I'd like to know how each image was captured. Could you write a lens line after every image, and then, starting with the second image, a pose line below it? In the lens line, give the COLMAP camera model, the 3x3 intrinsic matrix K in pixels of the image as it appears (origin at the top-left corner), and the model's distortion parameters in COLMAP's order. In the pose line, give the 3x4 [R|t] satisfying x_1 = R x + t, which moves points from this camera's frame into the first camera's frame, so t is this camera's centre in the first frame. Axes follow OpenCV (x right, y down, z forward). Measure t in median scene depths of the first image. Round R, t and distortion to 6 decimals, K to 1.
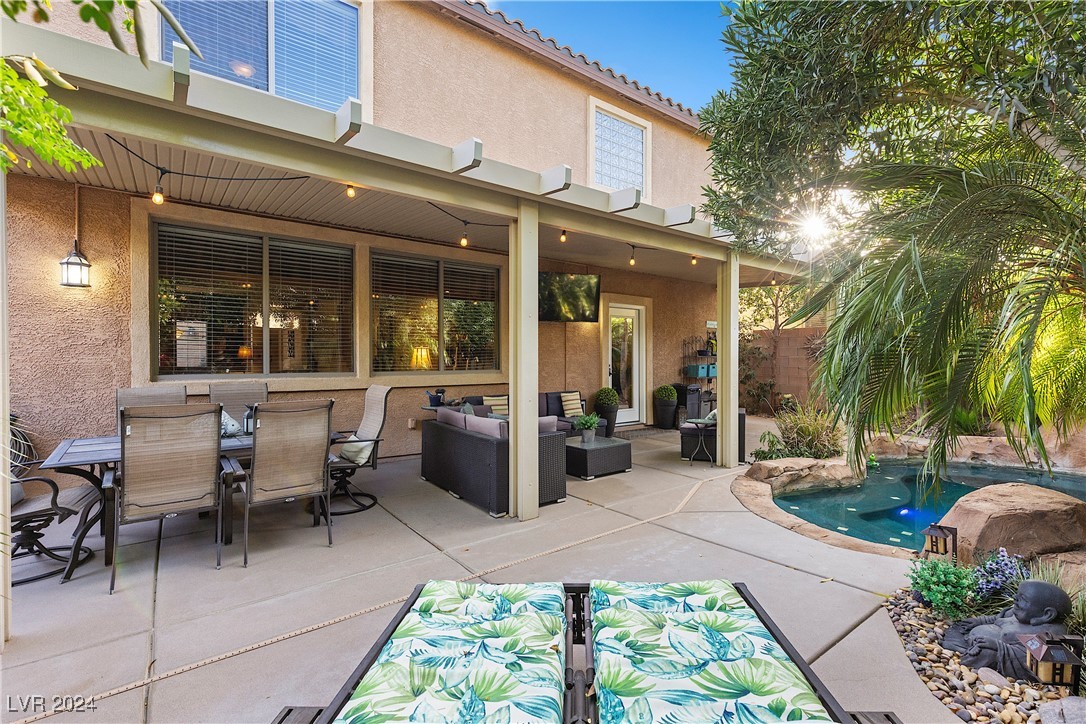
lens RADIAL K [[483.7, 0, 557.2], [0, 483.7, 367.9], [0, 0, 1]] dist [0.002852, 0.000357]
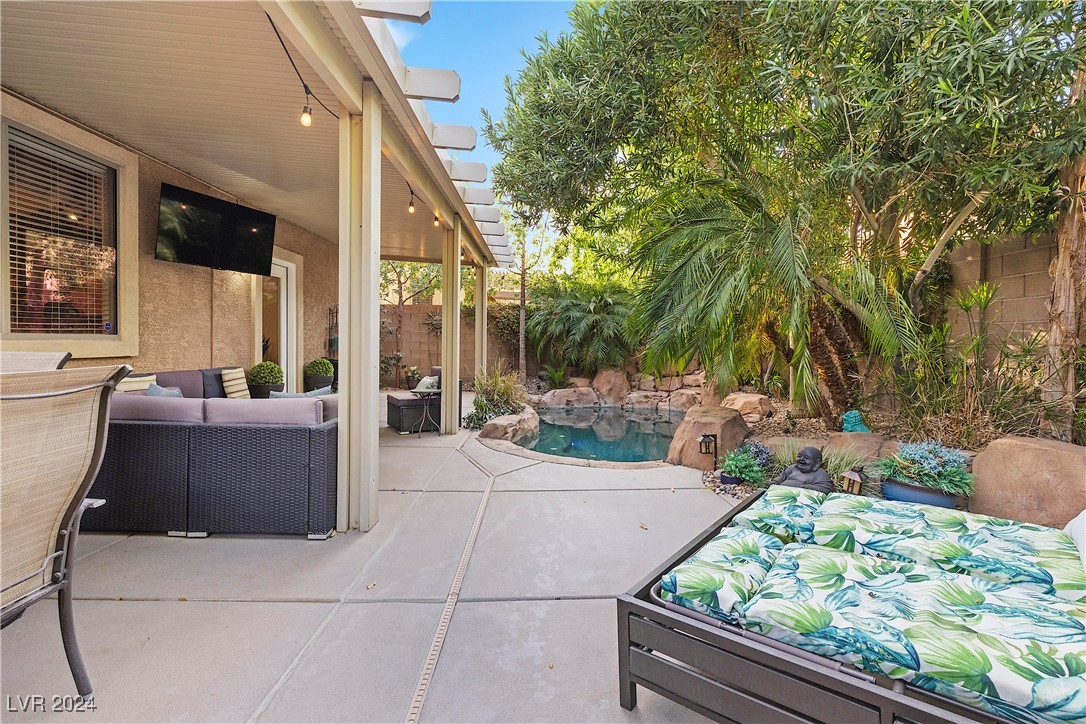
lens RADIAL K [[483.7, 0, 539.9], [0, 483.7, 356.2], [0, 0, 1]] dist [0.002852, 0.000357]
pose [[0.615411, -0.015437, 0.788055, -0.336902], [0.003553, 0.999852, 0.016811, 0.027514], [-0.788198, -0.007545, 0.615375, 0.238771]]
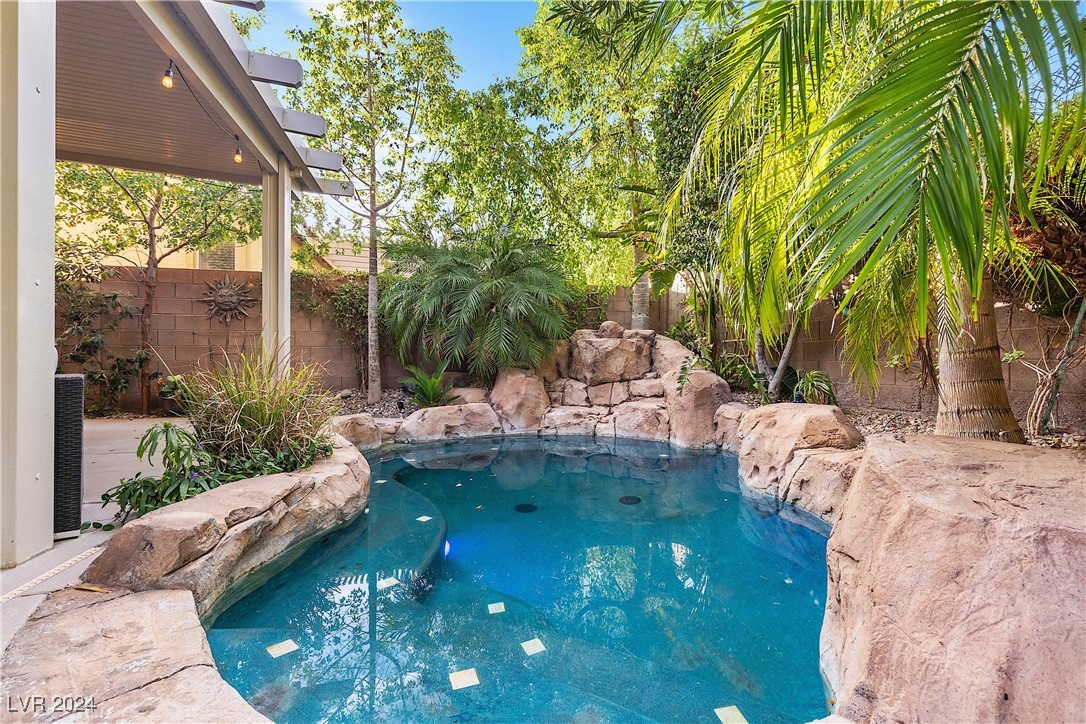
lens RADIAL K [[483.7, 0, 541.8], [0, 483.7, 362.5], [0, 0, 1]] dist [0.002852, 0.000357]
pose [[0.428697, 0.005906, 0.903429, 0.232267], [0.011843, 0.999856, -0.012156, 0.094678], [-0.903371, 0.015911, 0.428565, 0.597351]]
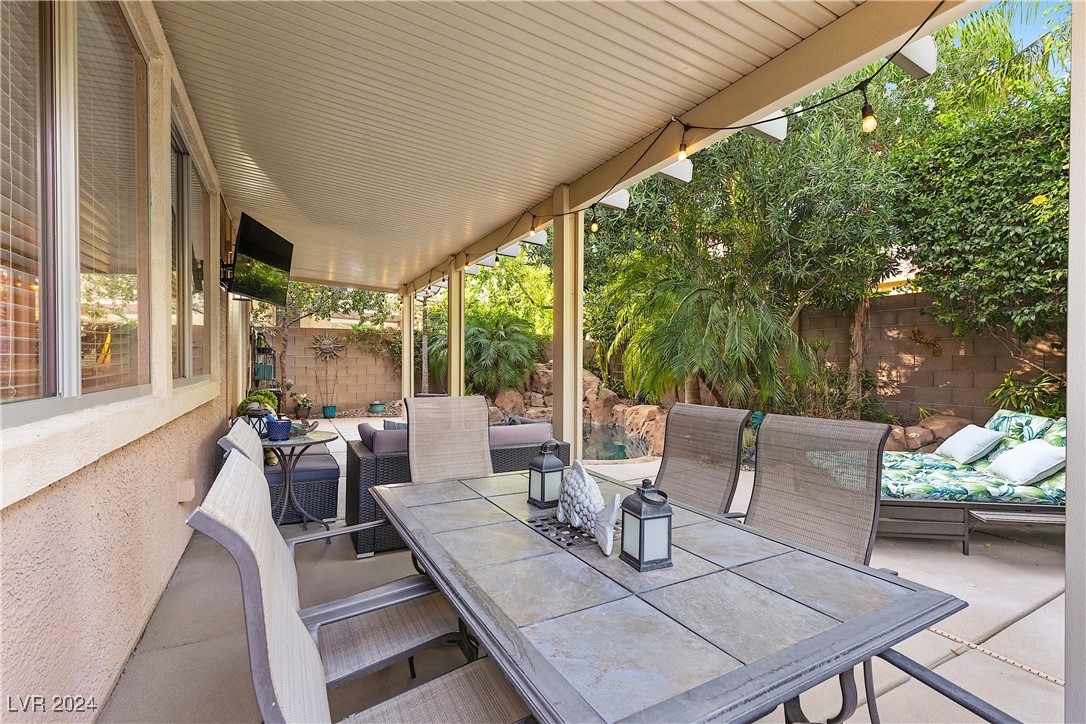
lens RADIAL K [[483.7, 0, 539.1], [0, 483.7, 365.3], [0, 0, 1]] dist [0.002852, 0.000357]
pose [[0.185626, -0.006491, 0.982599, -0.733636], [0.014673, 0.999885, 0.003833, -0.001442], [-0.982511, 0.013706, 0.185699, 0.617775]]
